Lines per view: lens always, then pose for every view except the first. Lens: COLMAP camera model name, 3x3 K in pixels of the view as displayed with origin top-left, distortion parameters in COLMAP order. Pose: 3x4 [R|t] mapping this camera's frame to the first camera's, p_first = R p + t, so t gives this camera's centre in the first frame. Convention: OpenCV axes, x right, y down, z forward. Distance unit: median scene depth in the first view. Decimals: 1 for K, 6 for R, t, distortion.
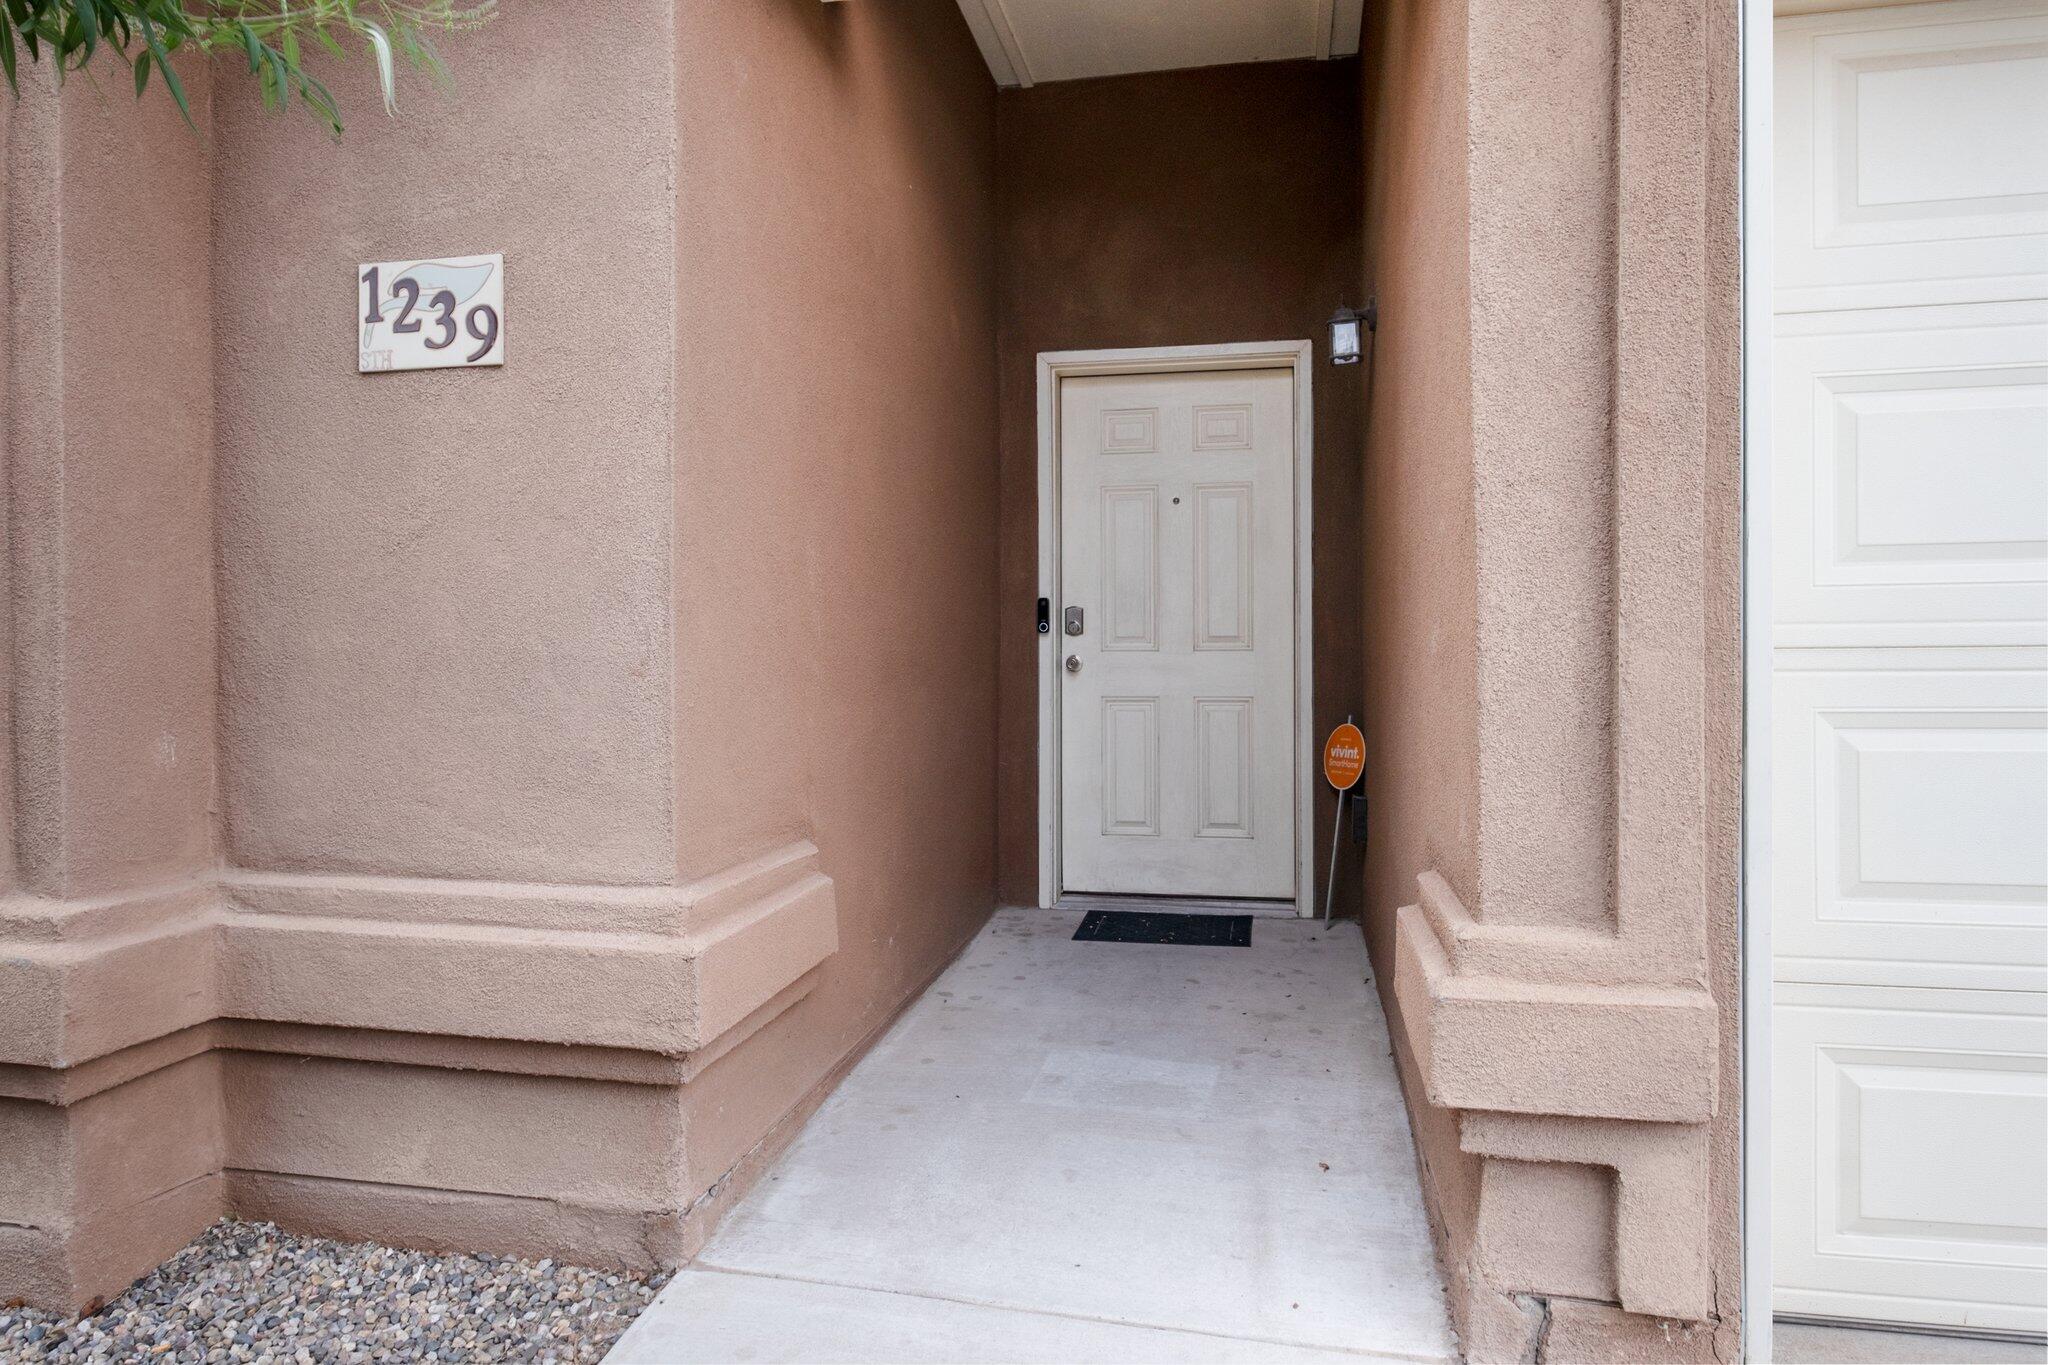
lens RADIAL K [[1289.9, 0, 1019.8], [0, 1289.9, 652.7], [0, 0, 1]] dist [-0.000918, -0.000922]
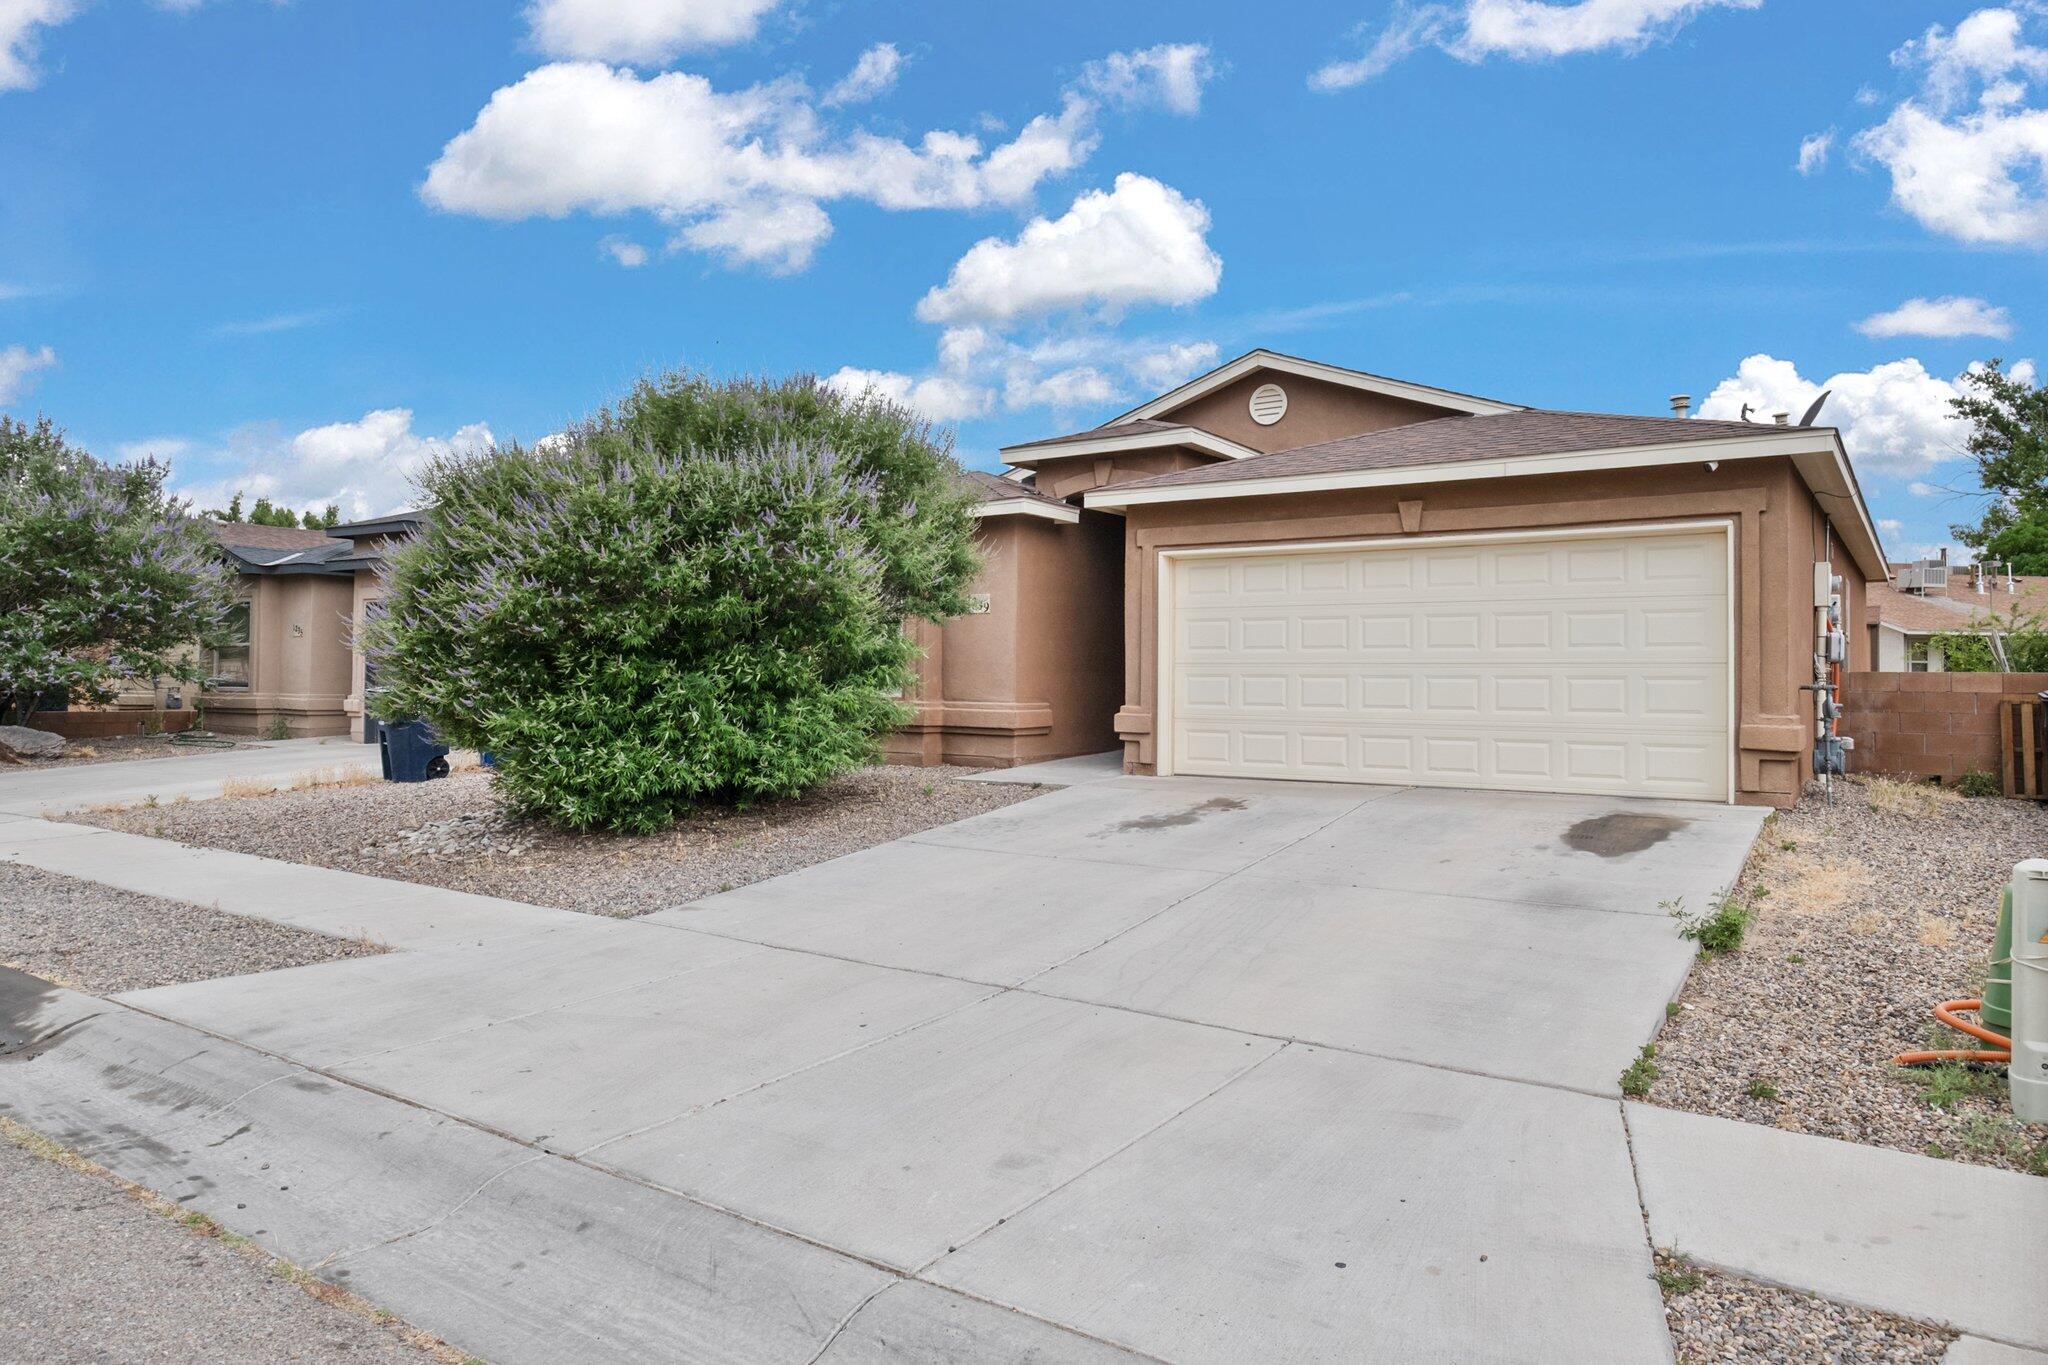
lens RADIAL K [[1289.9, 0, 1019.8], [0, 1289.9, 652.7], [0, 0, 1]] dist [-0.000918, -0.000922]
pose [[0.928918, 0.004419, -0.370259, 2.232635], [-0.010339, 0.999848, -0.014004, 0.040555], [0.370141, 0.016837, 0.928823, -5.149987]]
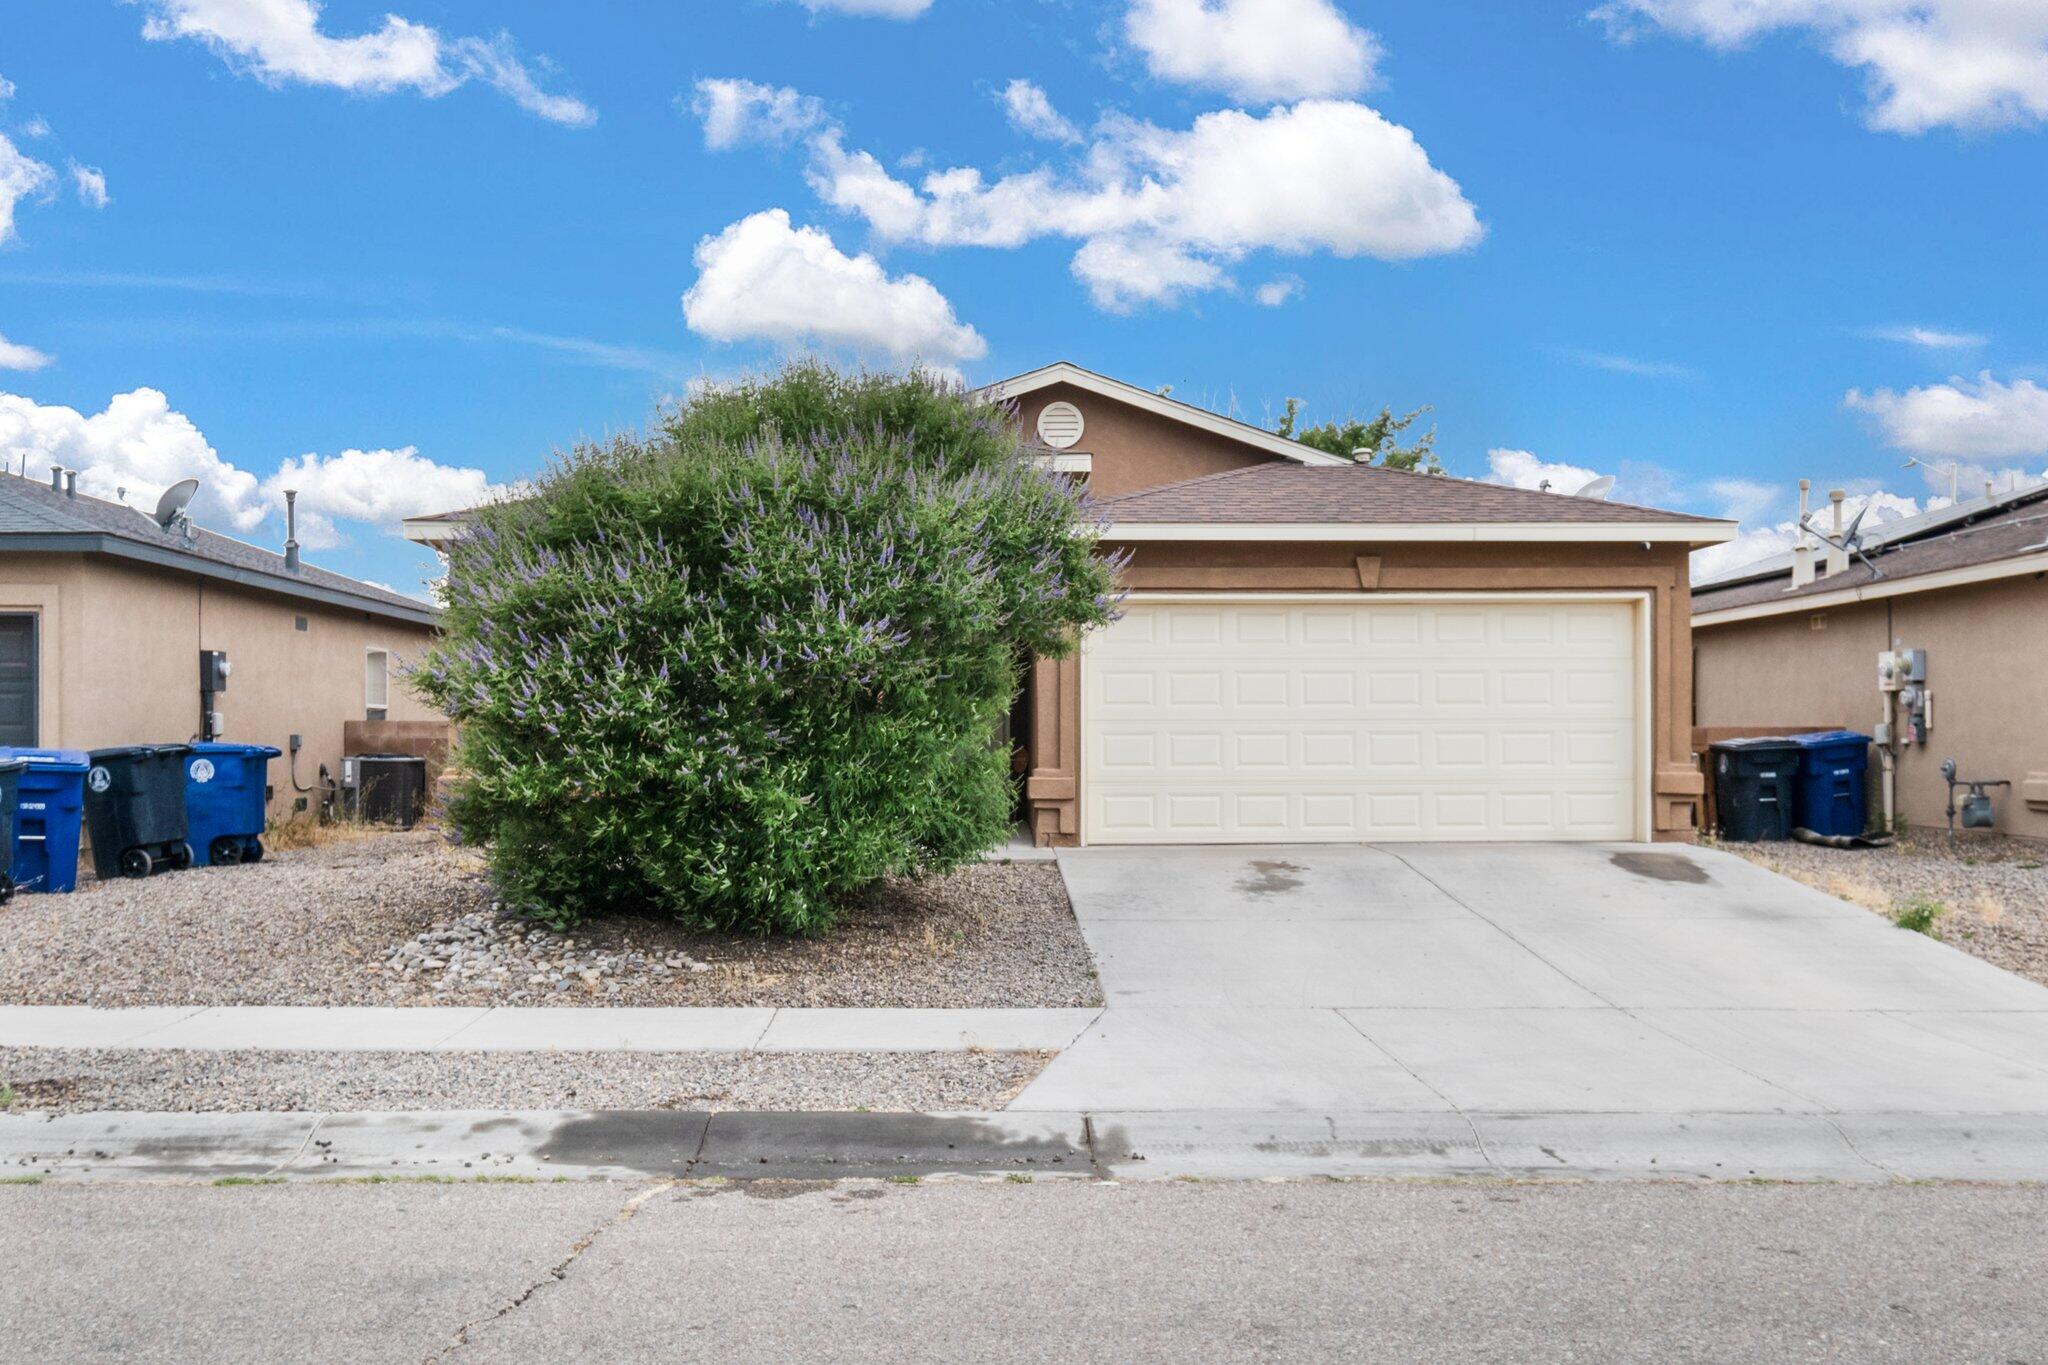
lens RADIAL K [[1738.2, 0, 1024.0], [0, 1738.2, 682.5], [0, 0, 1]] dist [-0.003964, -0.001325]
pose [[0.973206, 0.007234, 0.229822, -1.434191], [-0.002654, 0.999792, -0.020229, -0.012572], [-0.229921, 0.019077, 0.973022, -6.307808]]
